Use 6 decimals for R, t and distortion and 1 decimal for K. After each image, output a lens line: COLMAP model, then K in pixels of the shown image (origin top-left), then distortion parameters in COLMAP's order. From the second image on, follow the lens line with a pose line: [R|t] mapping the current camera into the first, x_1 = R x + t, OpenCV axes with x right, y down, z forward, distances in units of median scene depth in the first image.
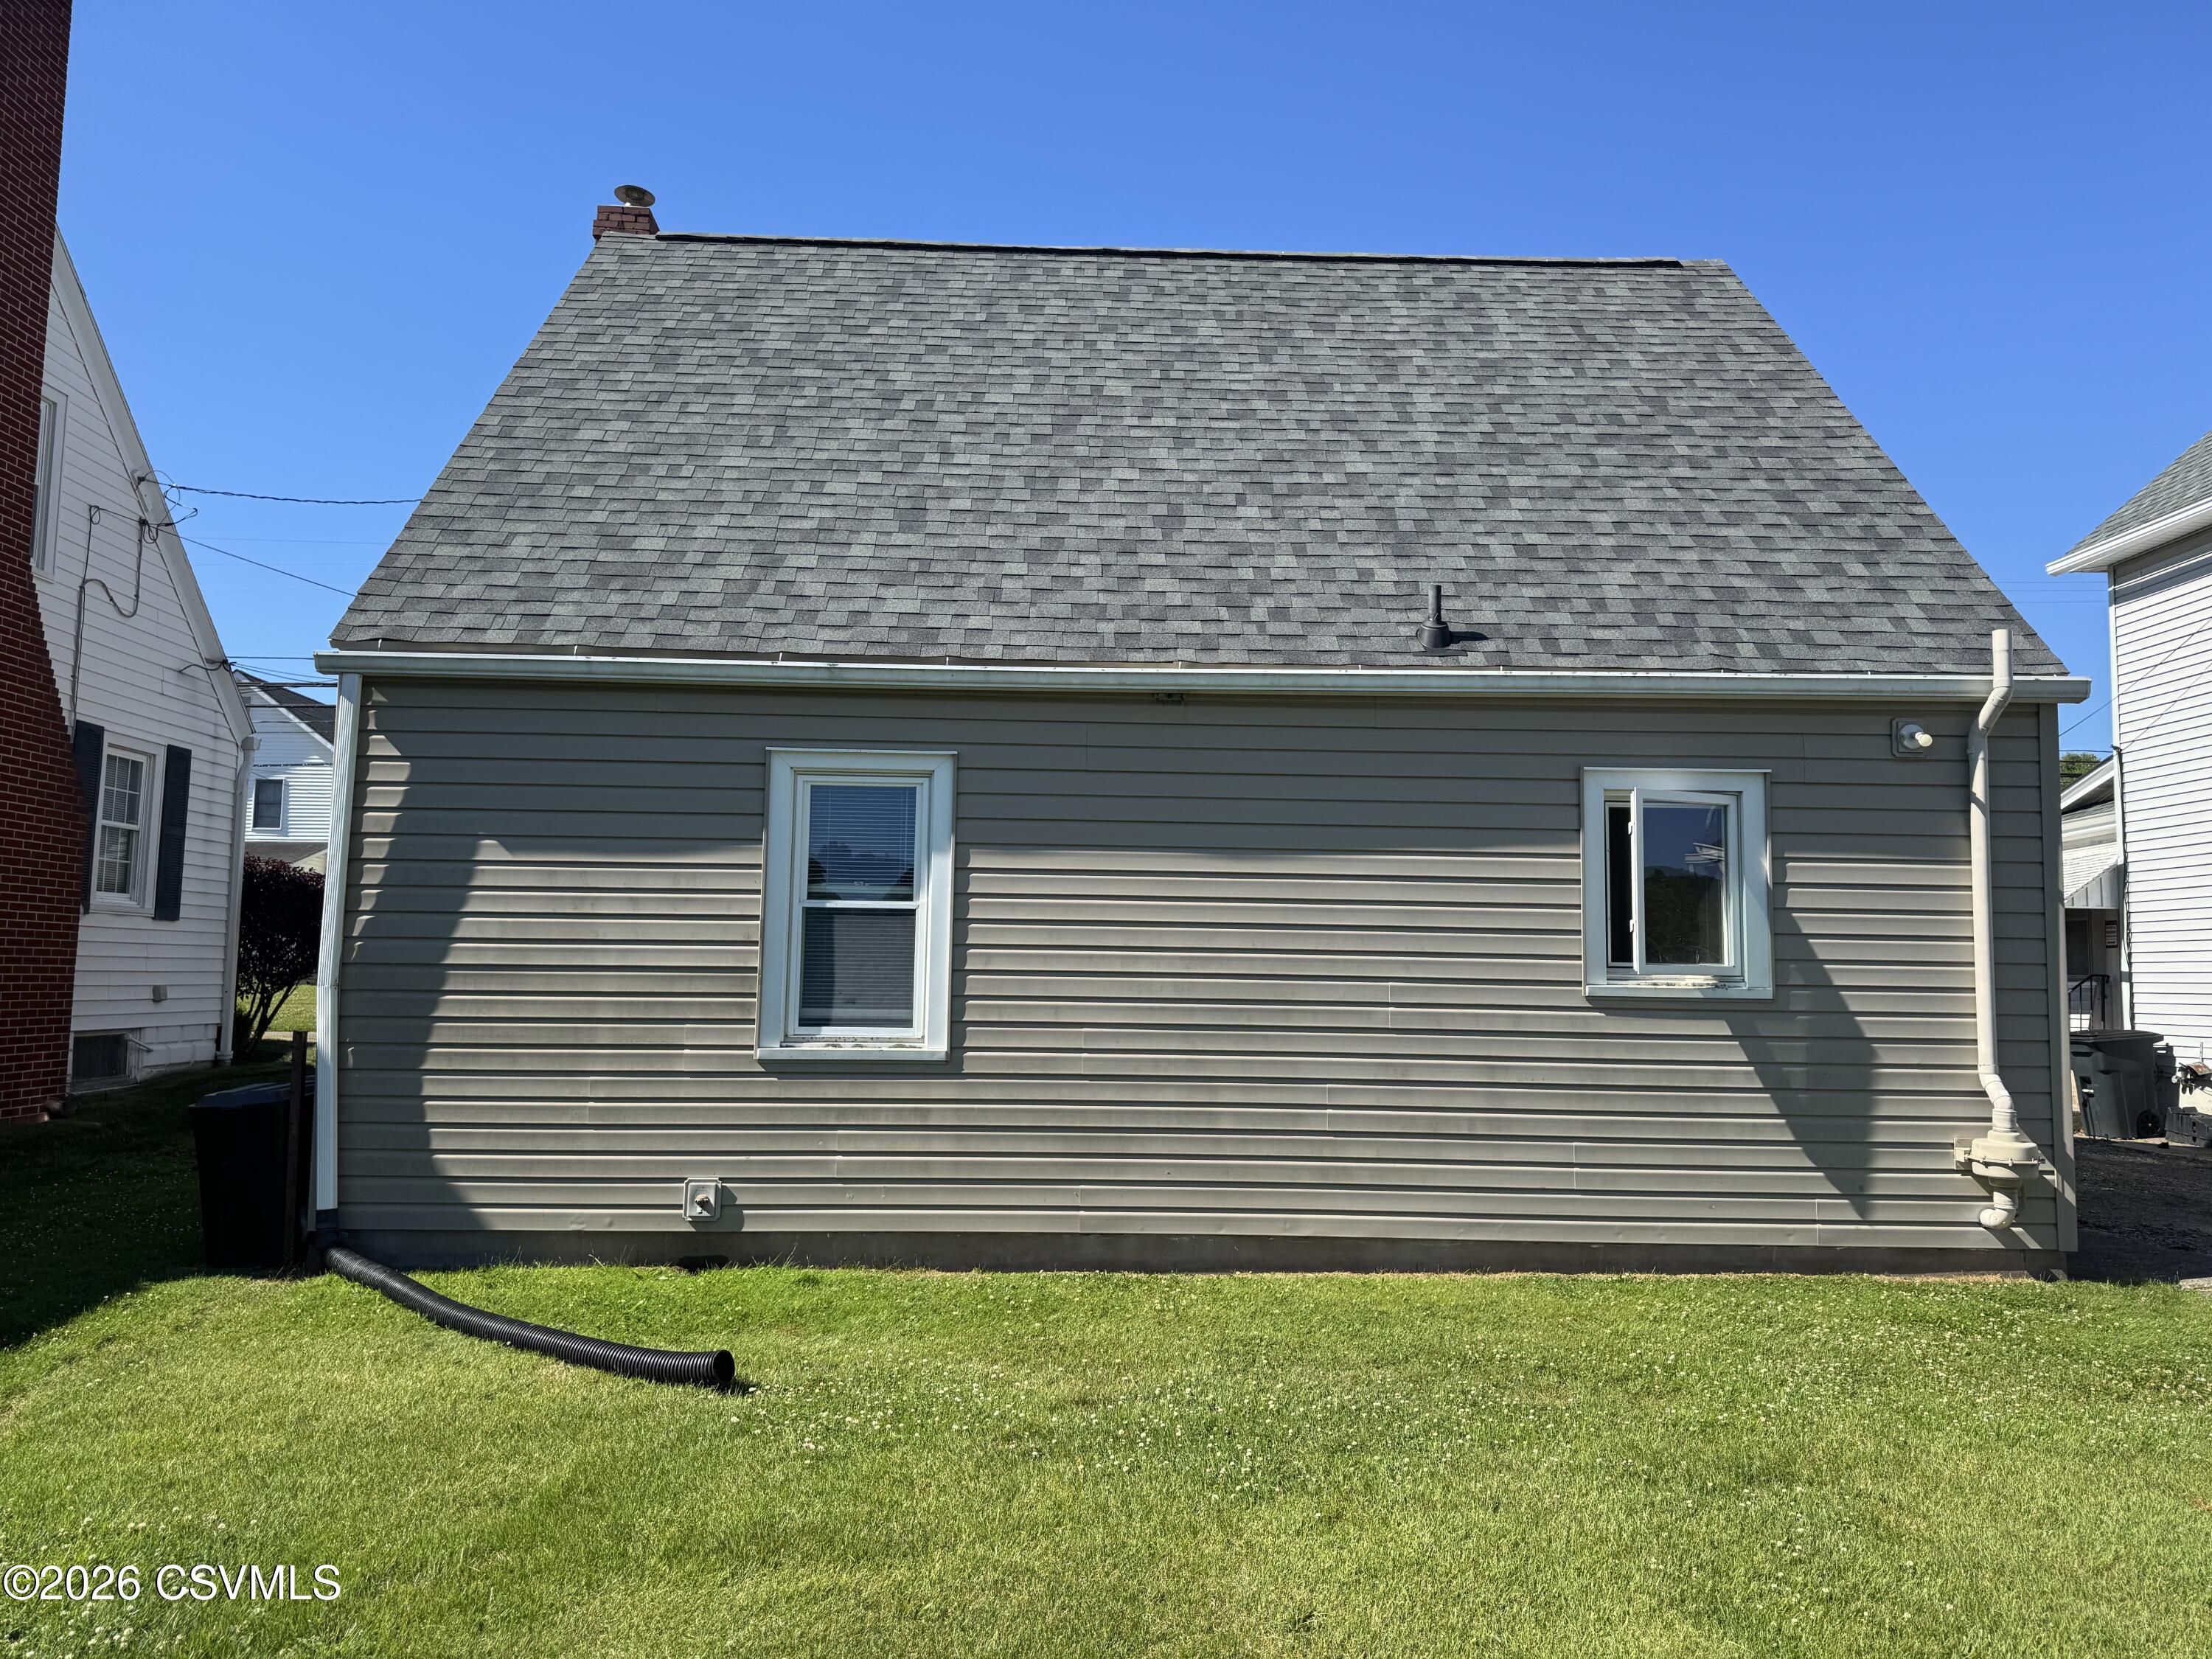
lens RADIAL K [[1548.4, 0, 1110.4], [0, 1548.4, 835.6], [0, 0, 1]] dist [0.090098, -0.111973]
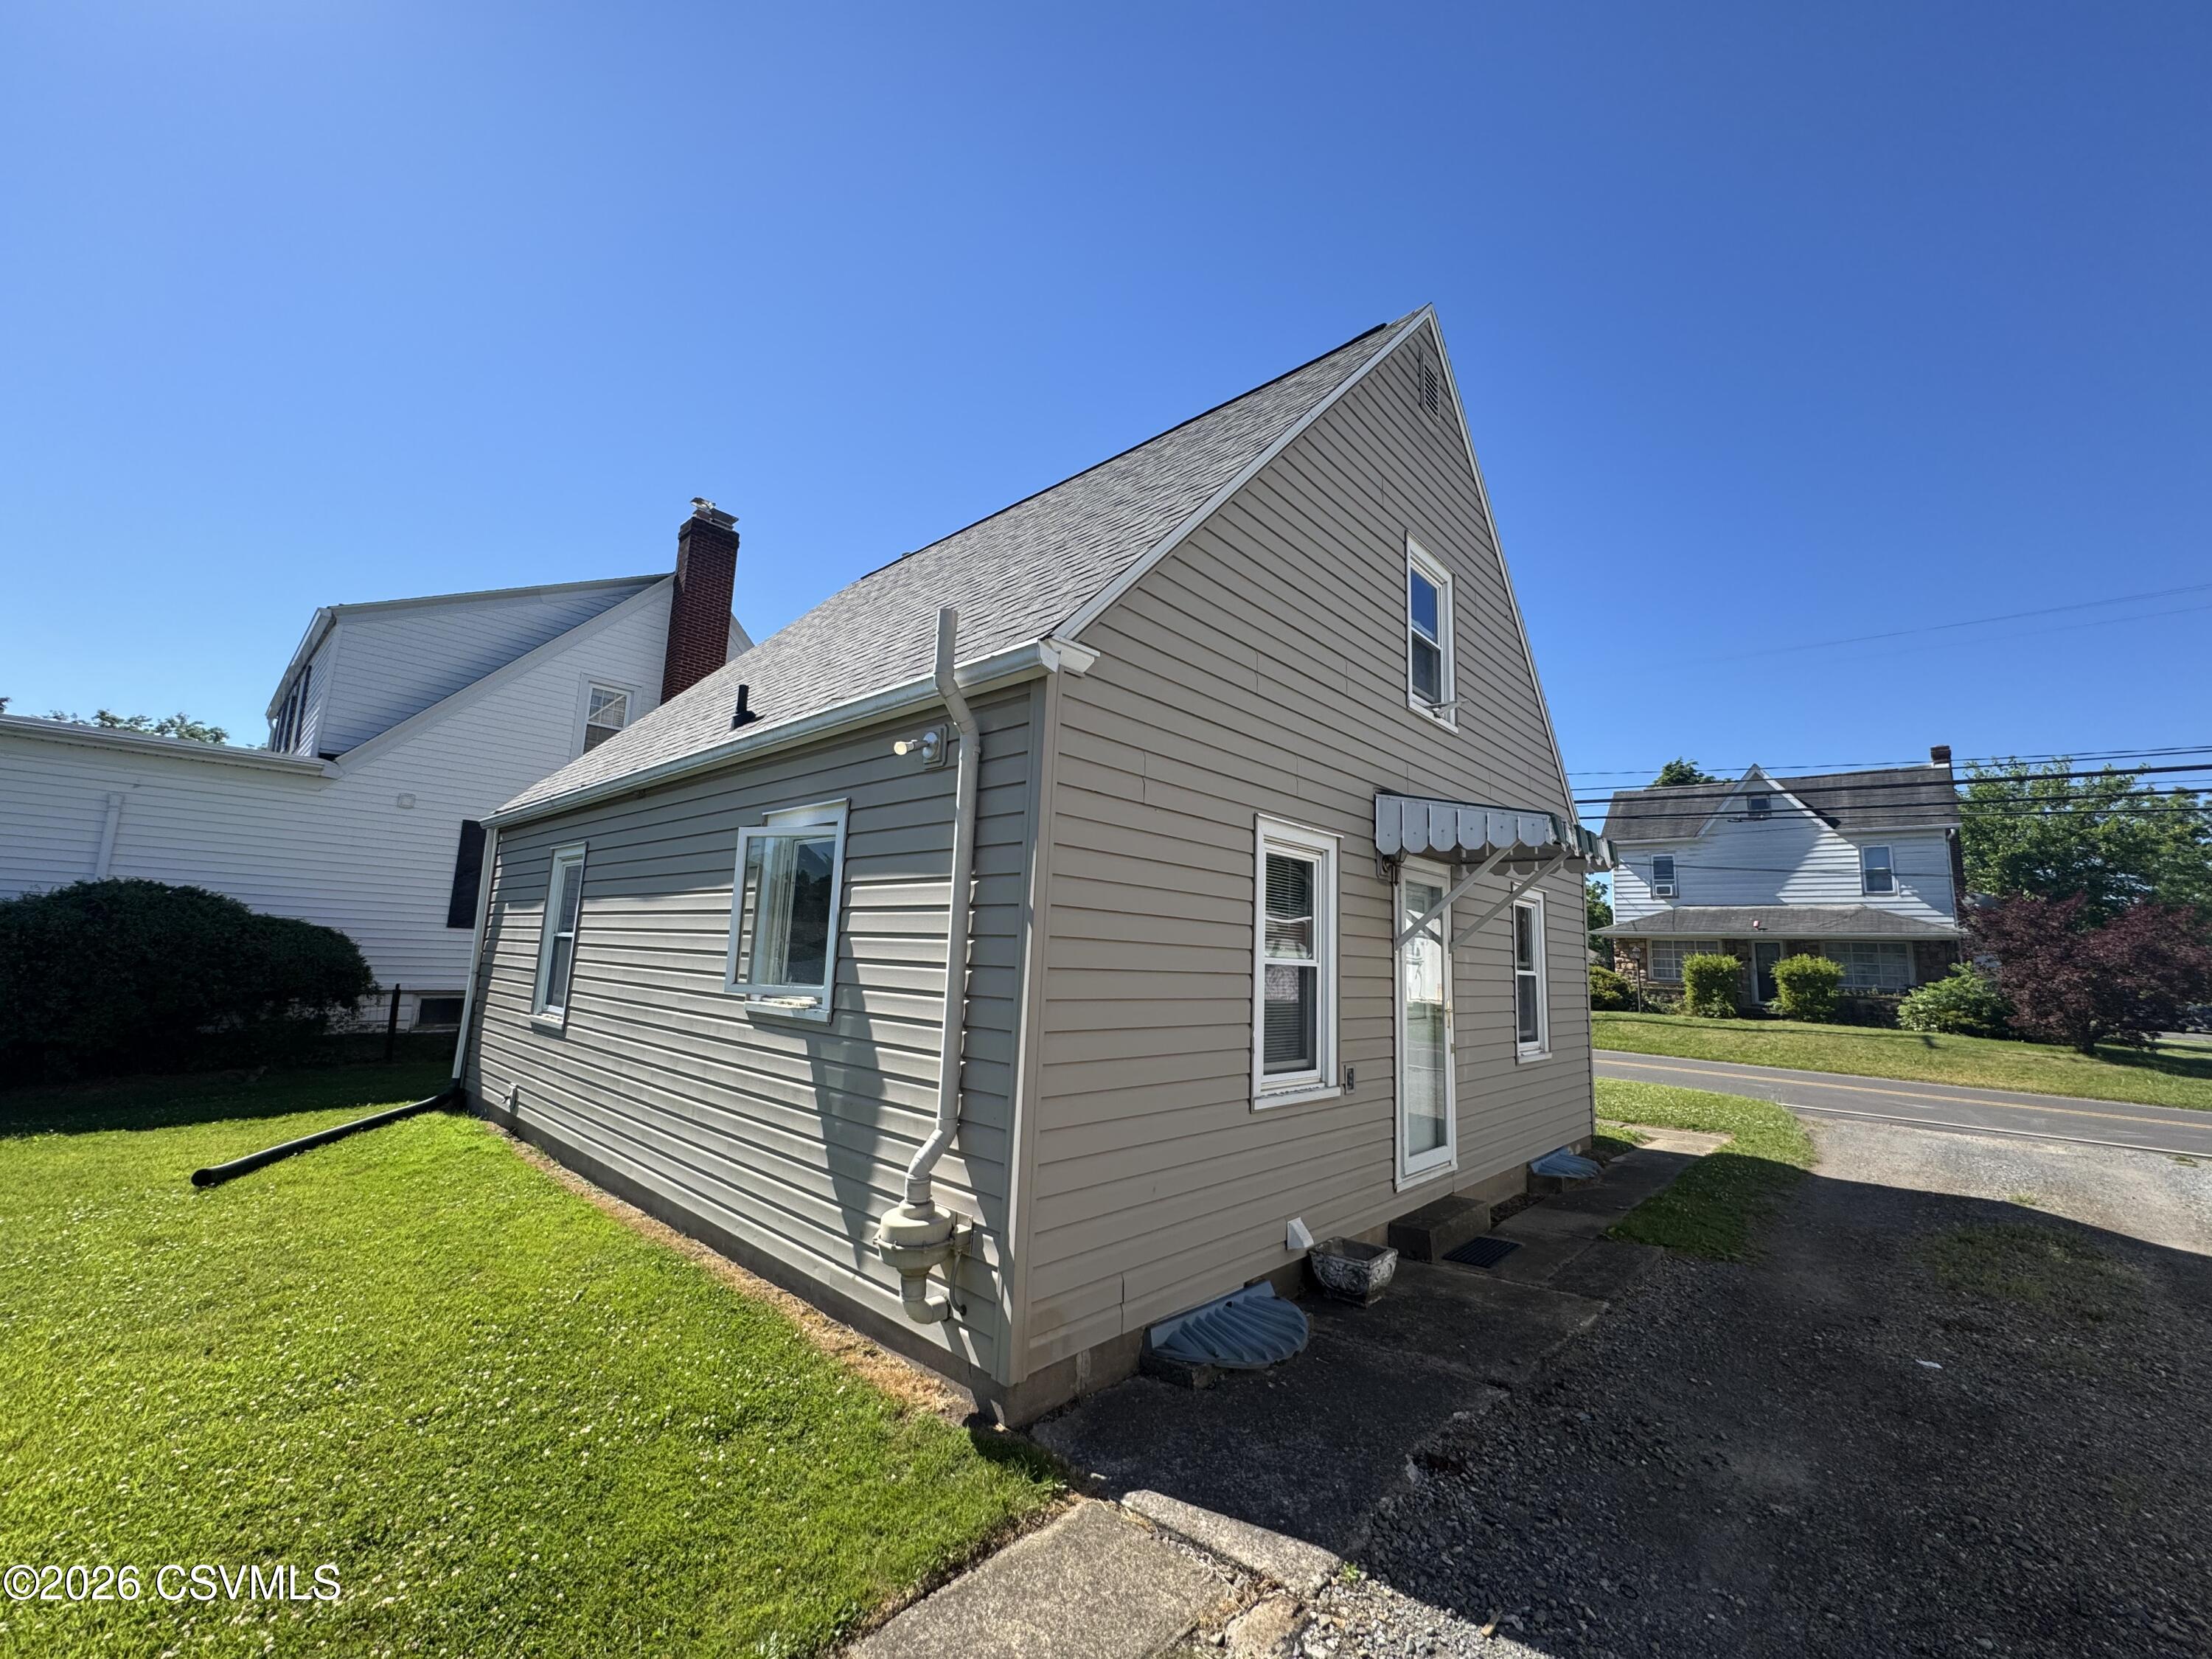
lens RADIAL K [[878.2, 0, 1103.0], [0, 878.2, 830.2], [0, 0, 1]] dist [-0.002032, -0.000326]
pose [[0.714241, -0.087098, -0.694460, 0.918815], [0.027367, 0.994943, -0.096638, 0.038924], [0.699365, 0.050017, 0.713013, 0.688570]]
